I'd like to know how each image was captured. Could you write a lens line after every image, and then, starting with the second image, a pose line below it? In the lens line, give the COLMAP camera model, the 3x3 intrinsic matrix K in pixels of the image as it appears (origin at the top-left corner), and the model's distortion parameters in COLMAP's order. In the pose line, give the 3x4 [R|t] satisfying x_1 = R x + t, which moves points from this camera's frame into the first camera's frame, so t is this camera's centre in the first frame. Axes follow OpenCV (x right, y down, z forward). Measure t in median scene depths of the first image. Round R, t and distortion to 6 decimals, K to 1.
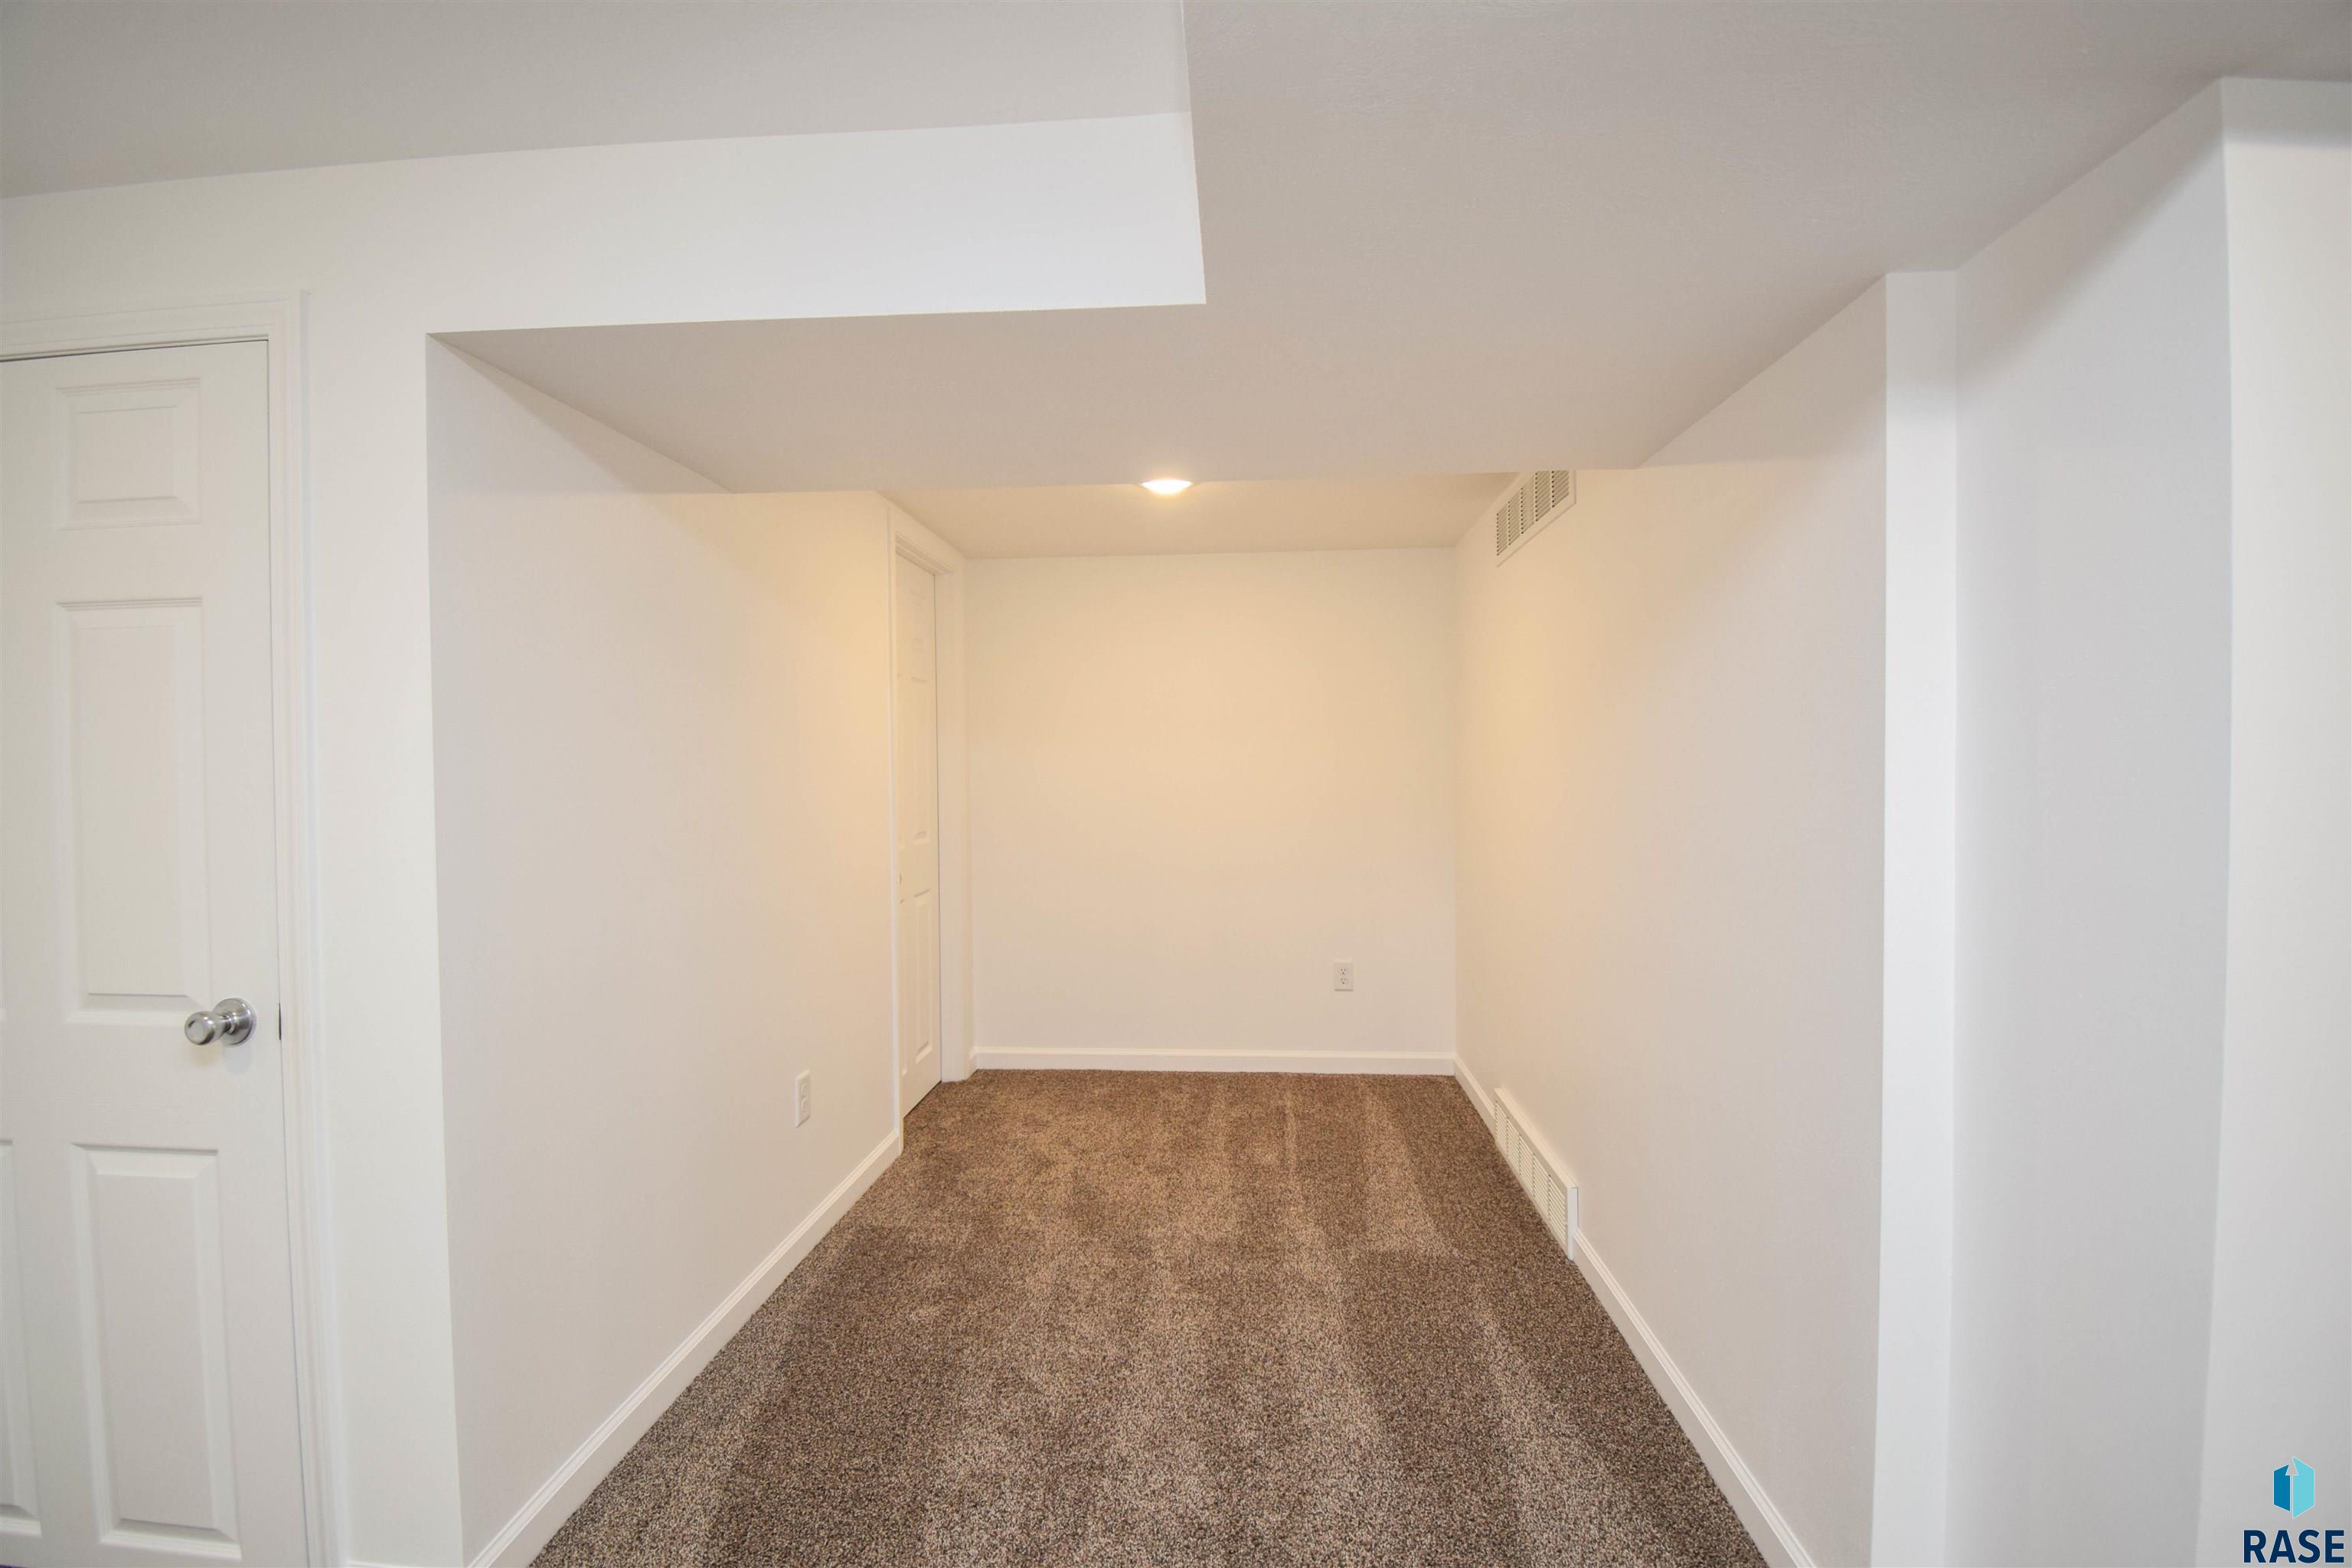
lens RADIAL K [[1056.9, 0, 1176.0], [0, 1056.9, 784.0], [0, 0, 1]] dist [0.020059, -0.022510]
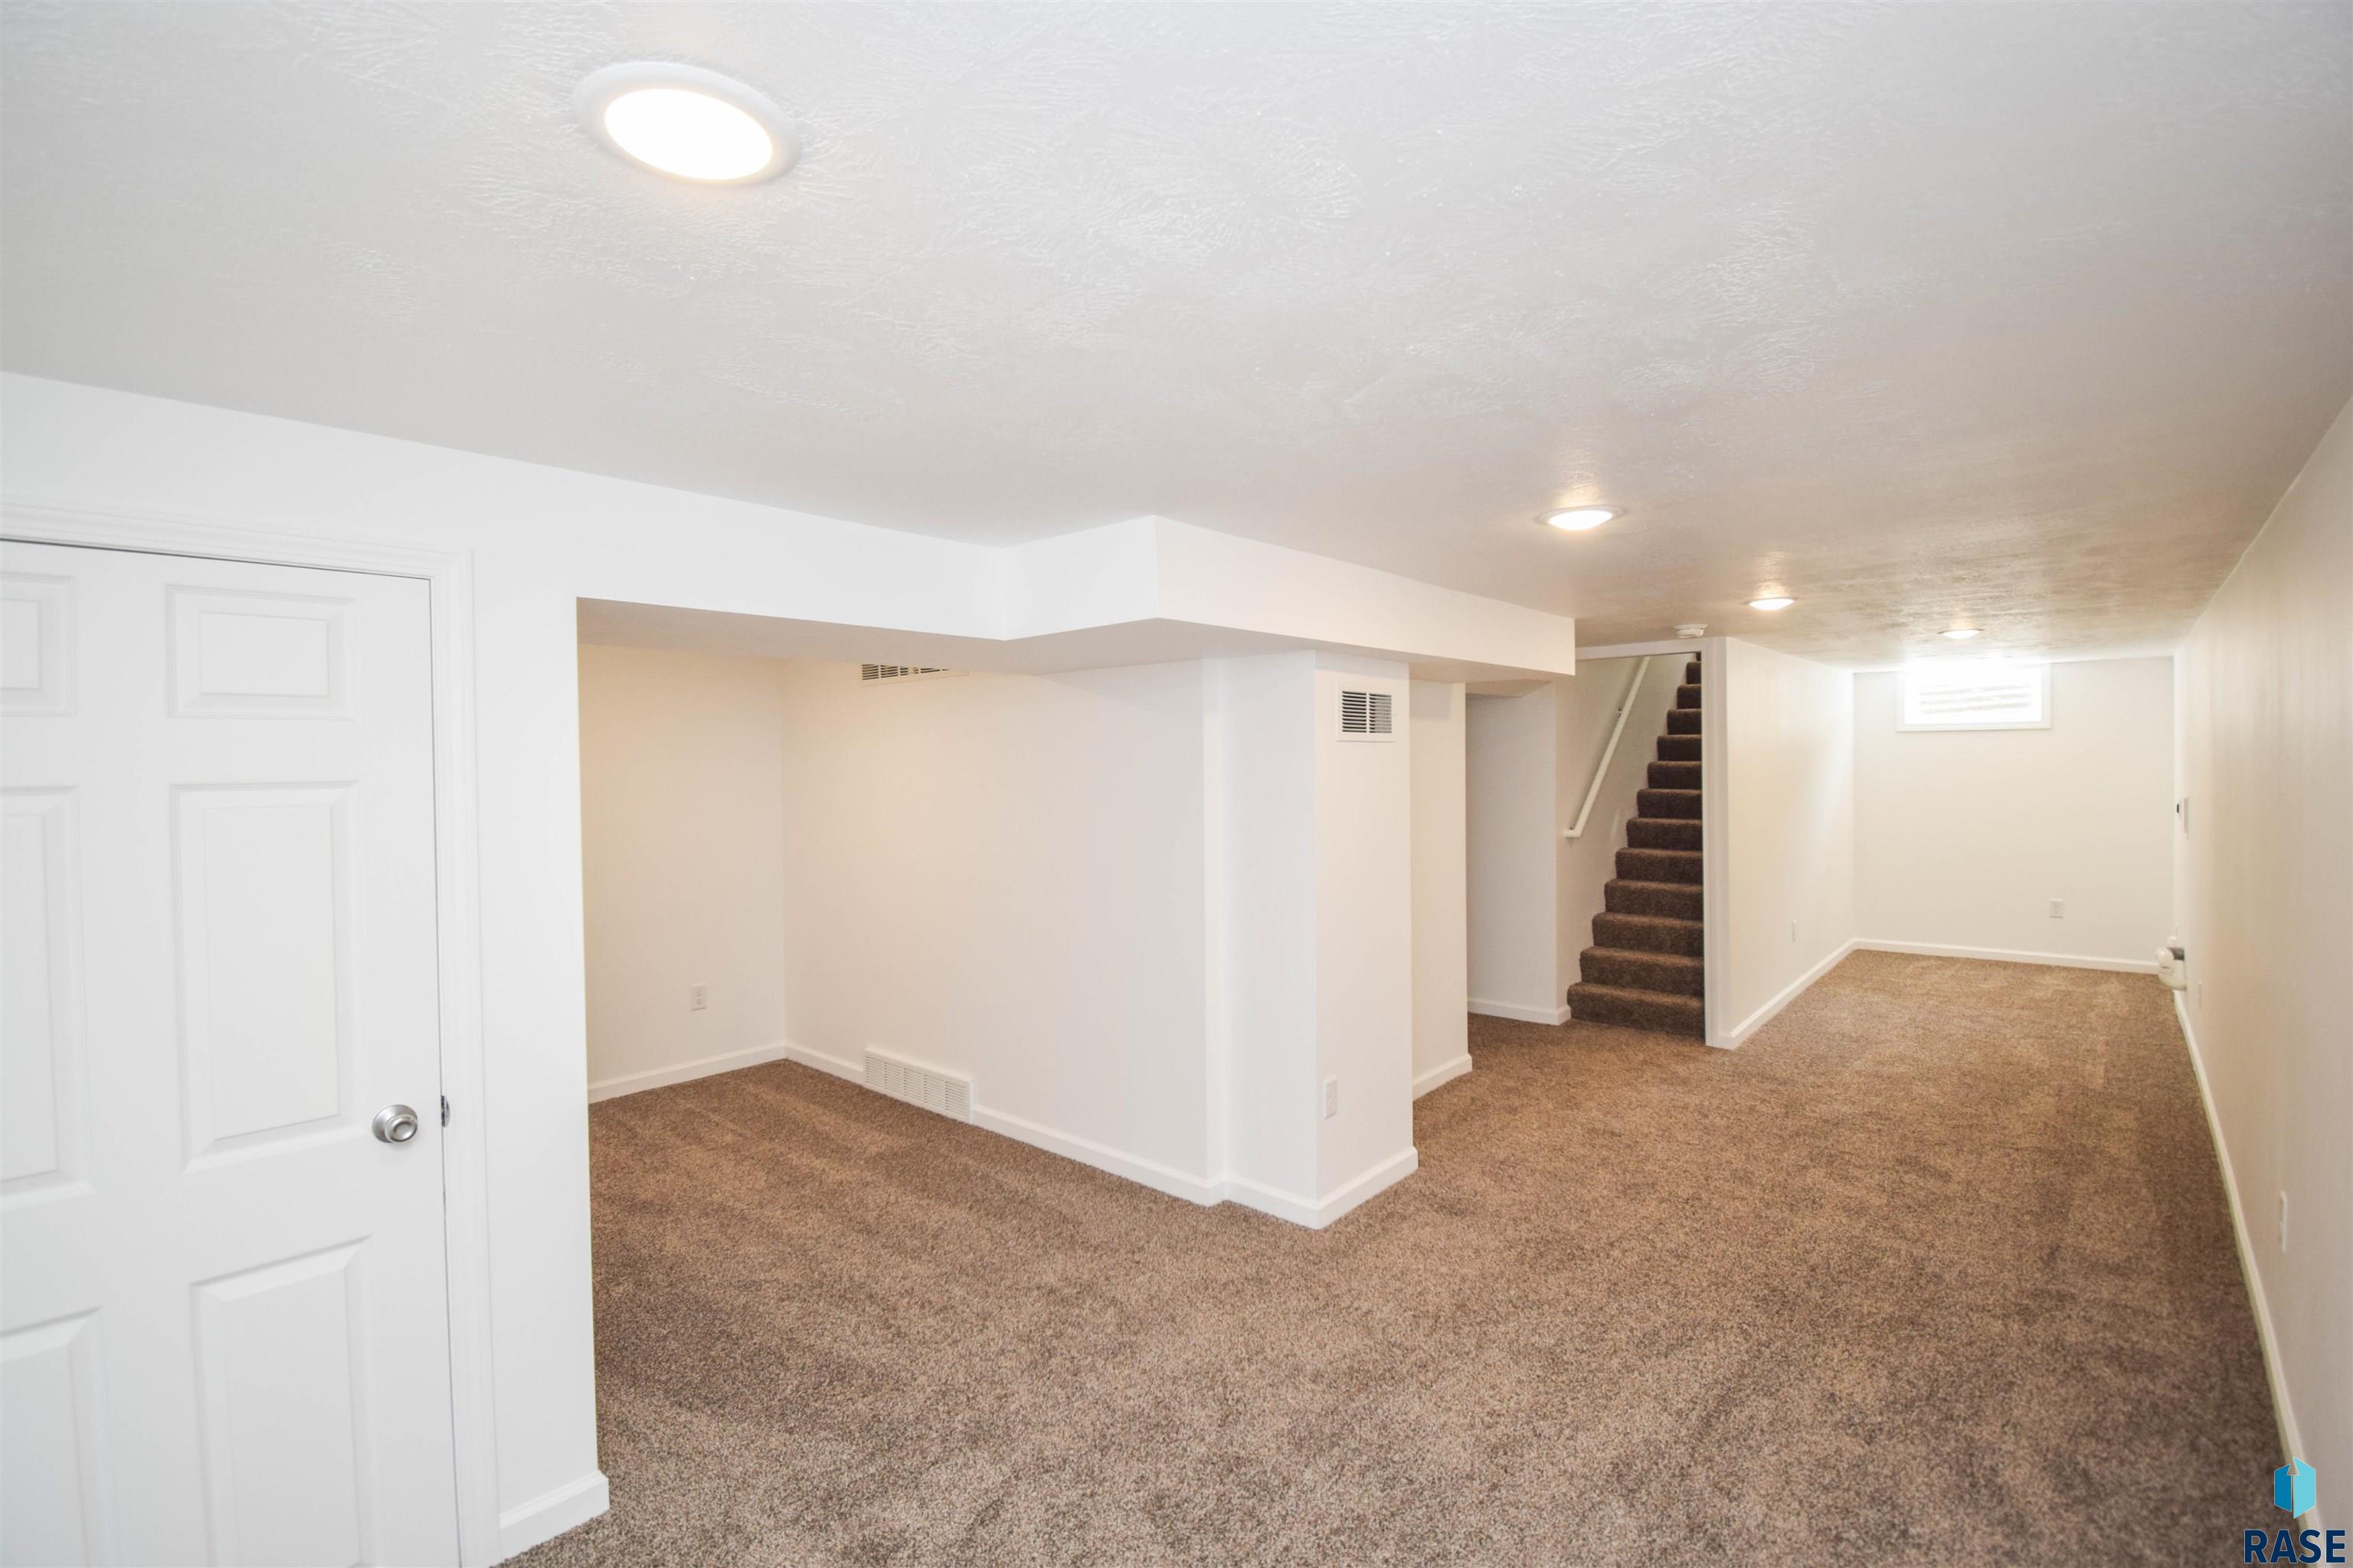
lens RADIAL K [[1057.4, 0, 1176.5], [0, 1057.4, 784.0], [0, 0, 1]] dist [0.020059, -0.022510]
pose [[0.596074, -0.012357, 0.802835, -0.743526], [0.017833, 0.999839, 0.002149, -0.087900], [-0.802732, 0.013036, 0.596198, -0.263756]]
